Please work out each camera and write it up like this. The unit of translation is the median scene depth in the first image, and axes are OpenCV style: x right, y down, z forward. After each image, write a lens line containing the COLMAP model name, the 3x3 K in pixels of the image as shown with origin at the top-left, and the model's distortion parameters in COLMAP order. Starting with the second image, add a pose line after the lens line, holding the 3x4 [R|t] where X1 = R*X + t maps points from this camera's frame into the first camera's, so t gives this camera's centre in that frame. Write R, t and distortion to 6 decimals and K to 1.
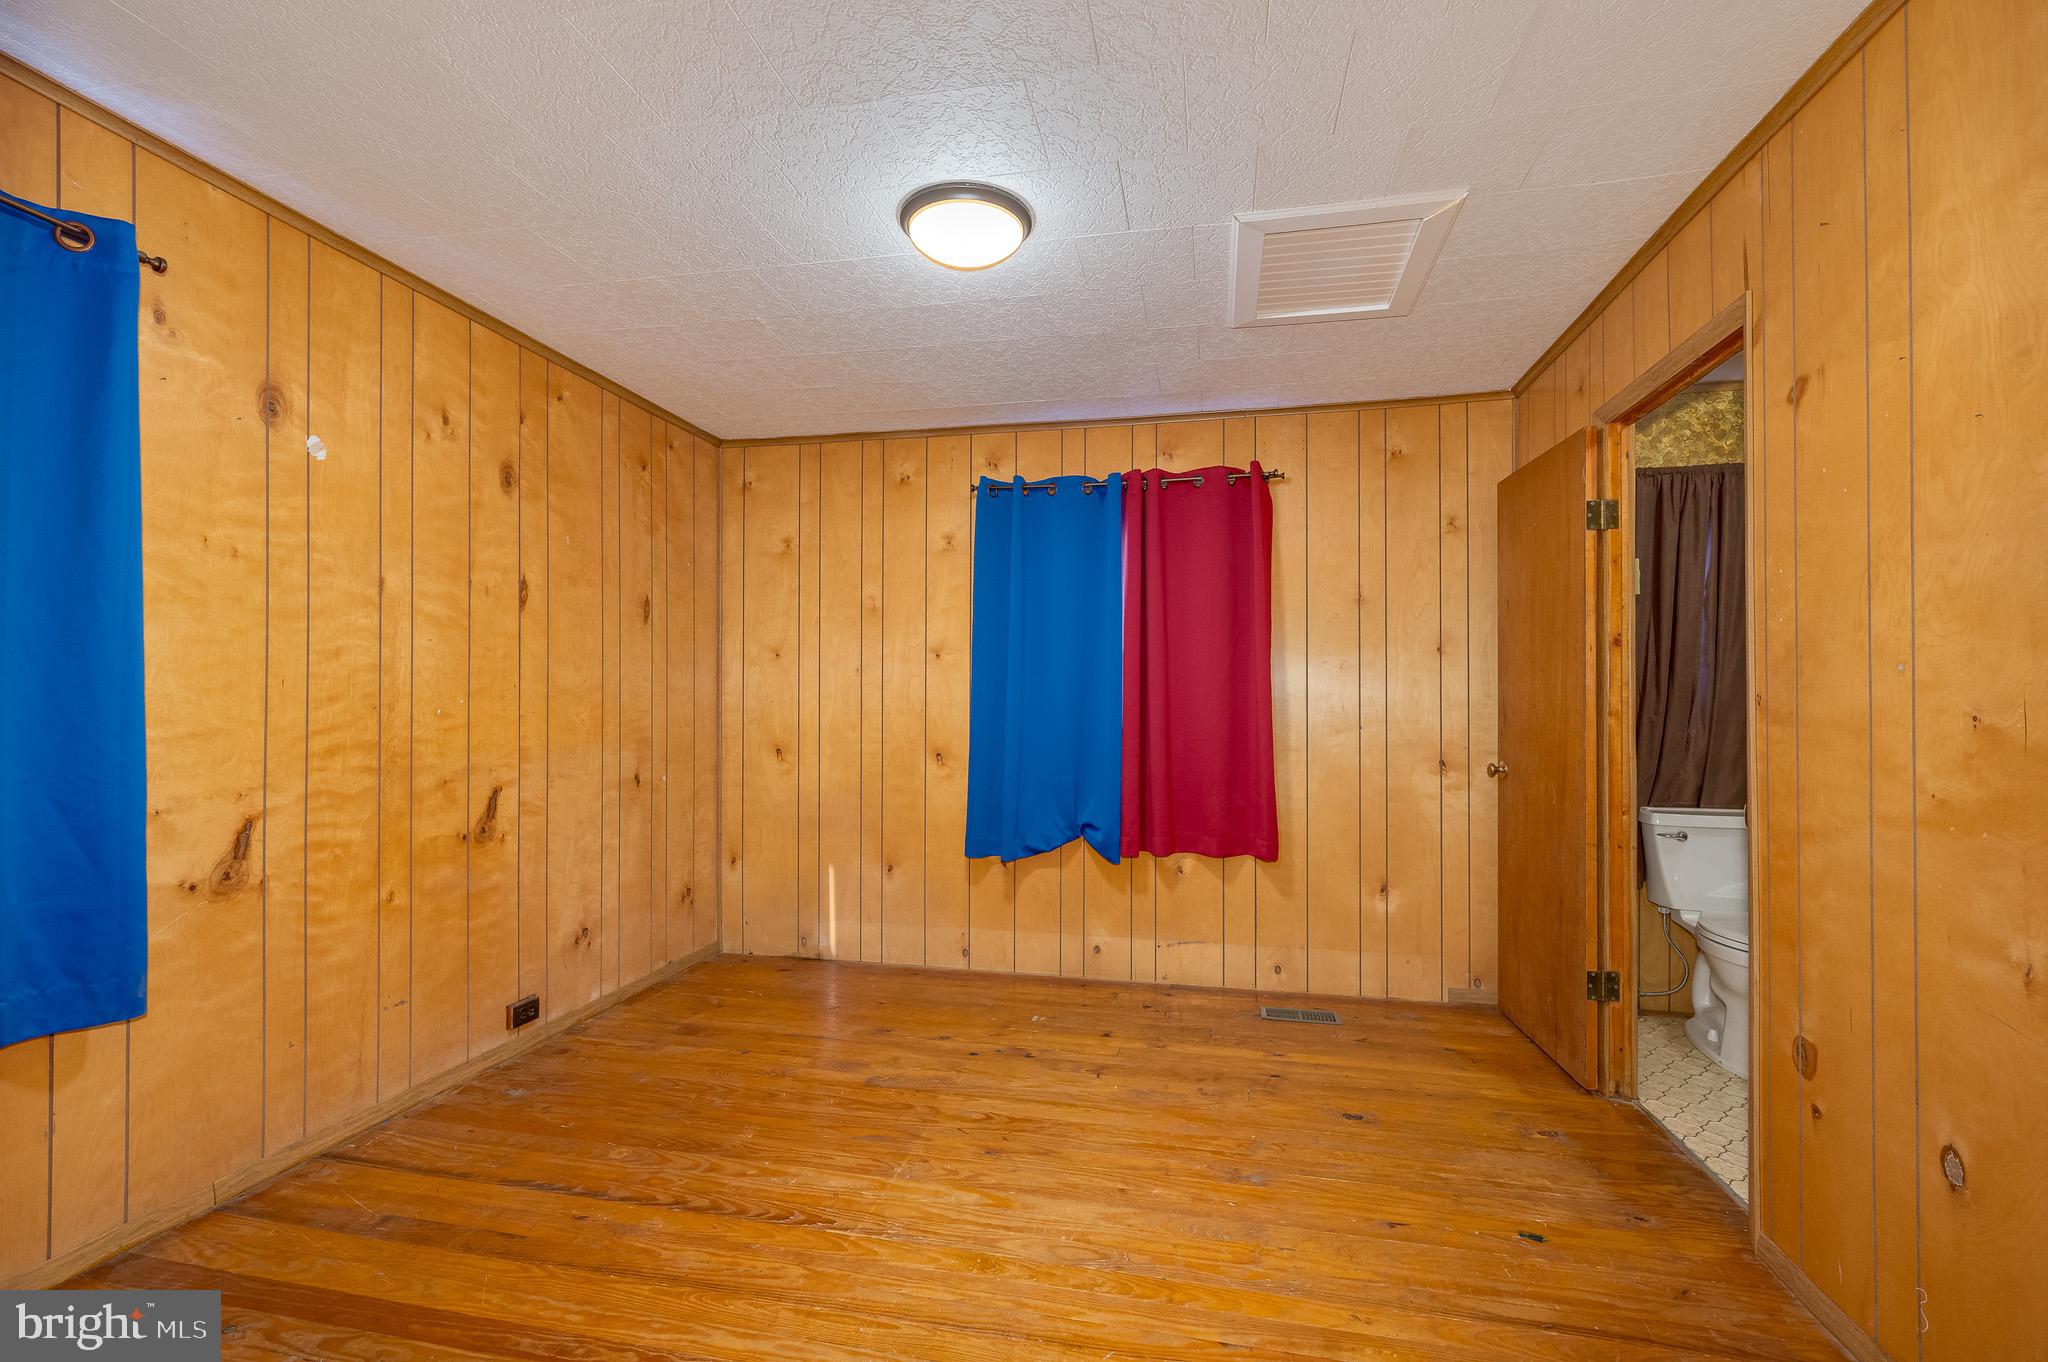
lens RADIAL K [[867.3, 0, 1027.7], [0, 867.3, 694.1], [0, 0, 1]] dist [-0.000491, -0.000670]
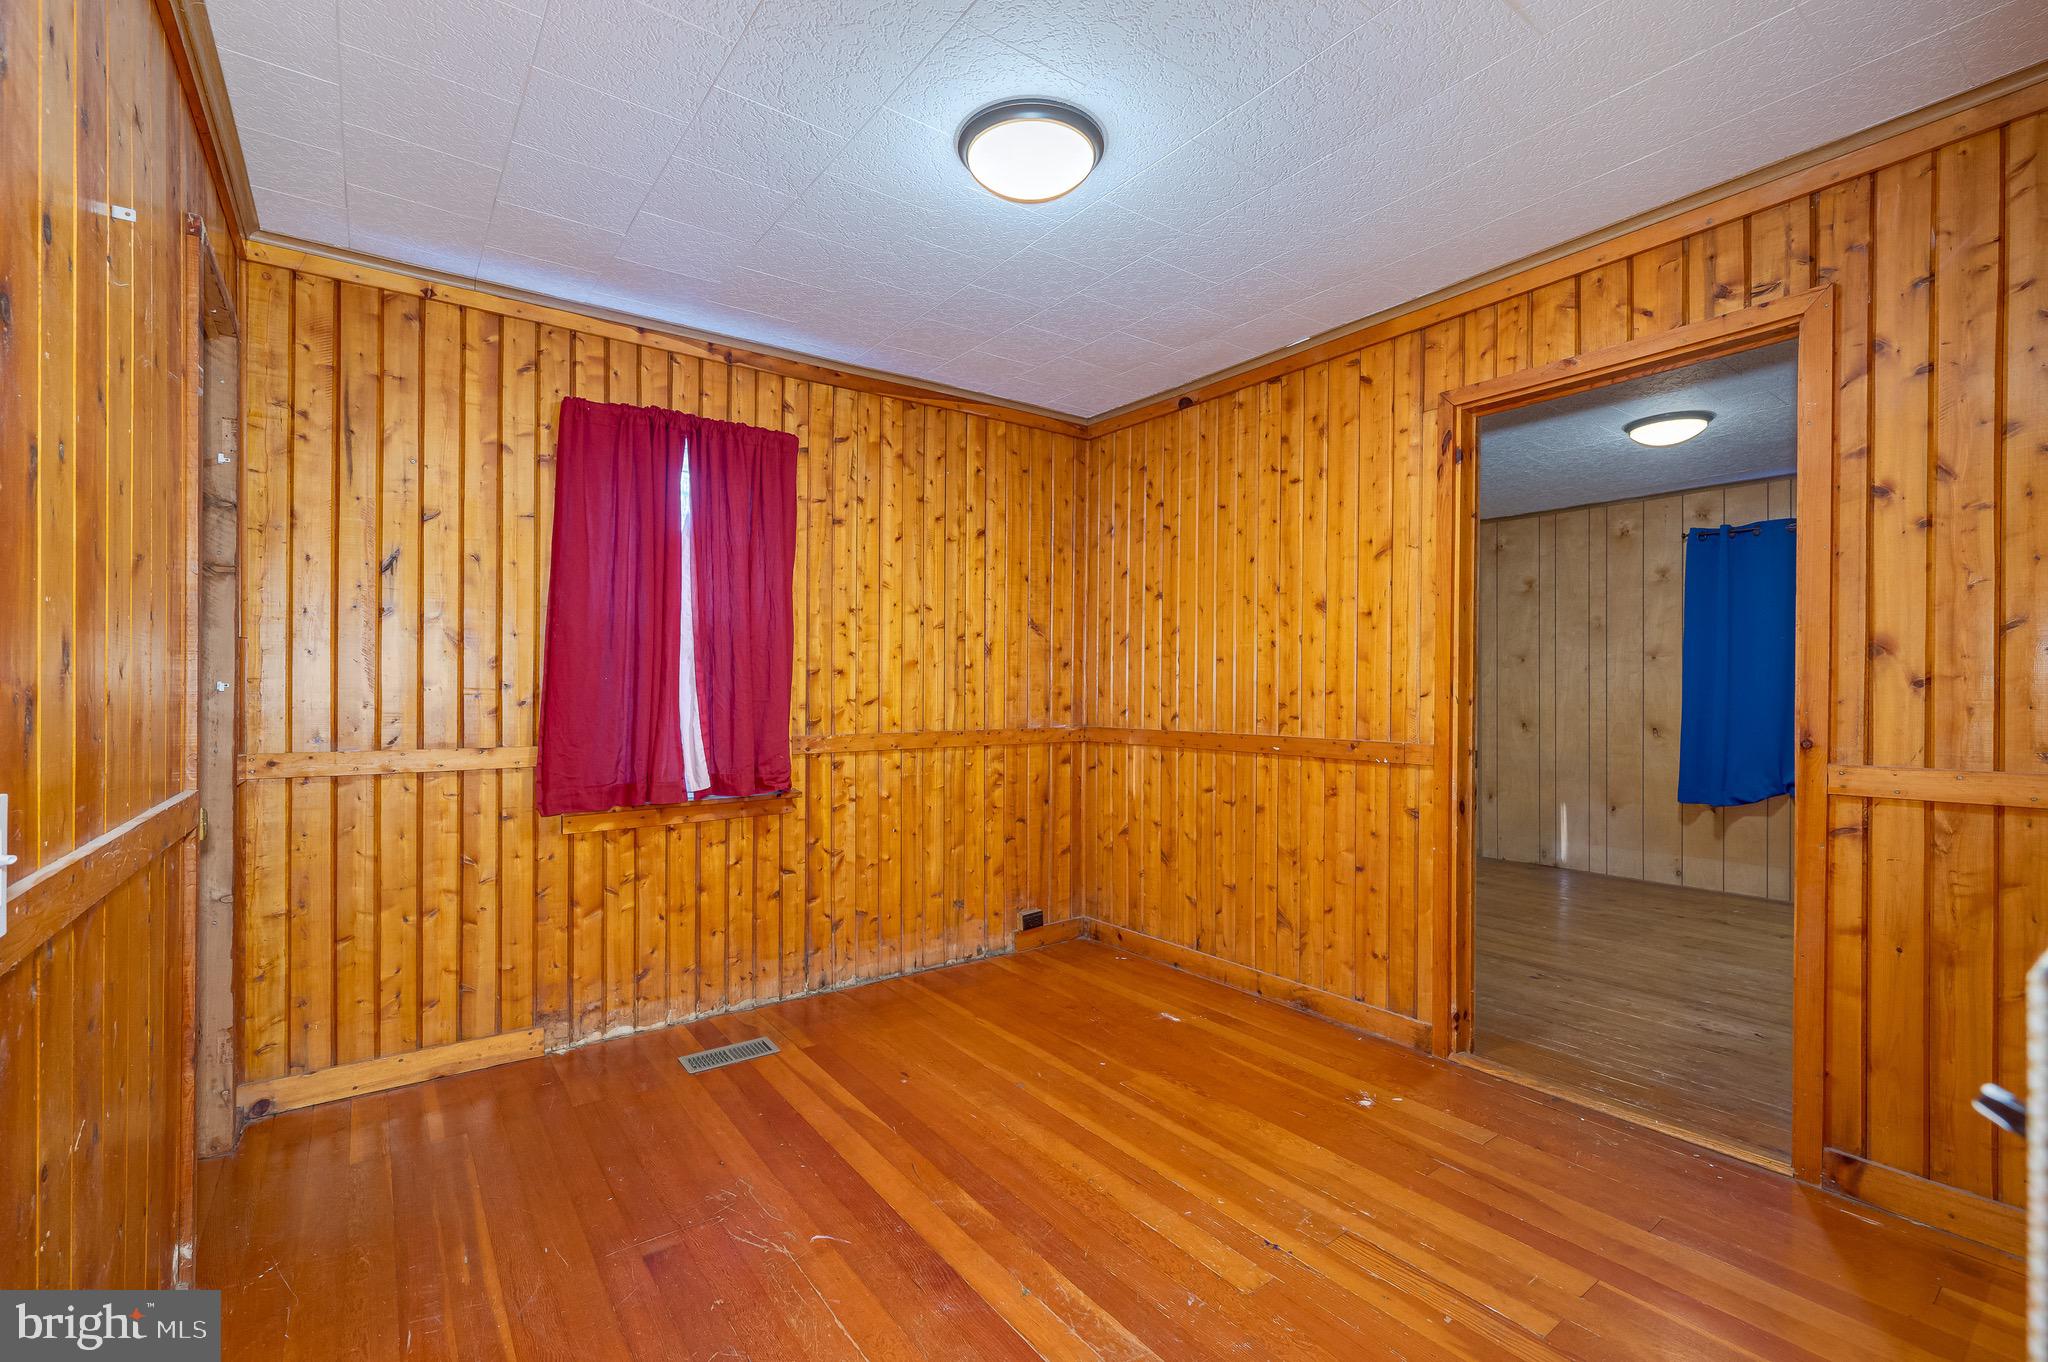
lens RADIAL K [[889.5, 0, 1029.4], [0, 889.5, 693.9], [0, 0, 1]] dist [0.000091, 0.000114]
pose [[0.748756, -0.002024, -0.662842, 0.090213], [0.008493, 0.999943, 0.006541, -0.004204], [0.662791, -0.010527, 0.748730, -0.717347]]
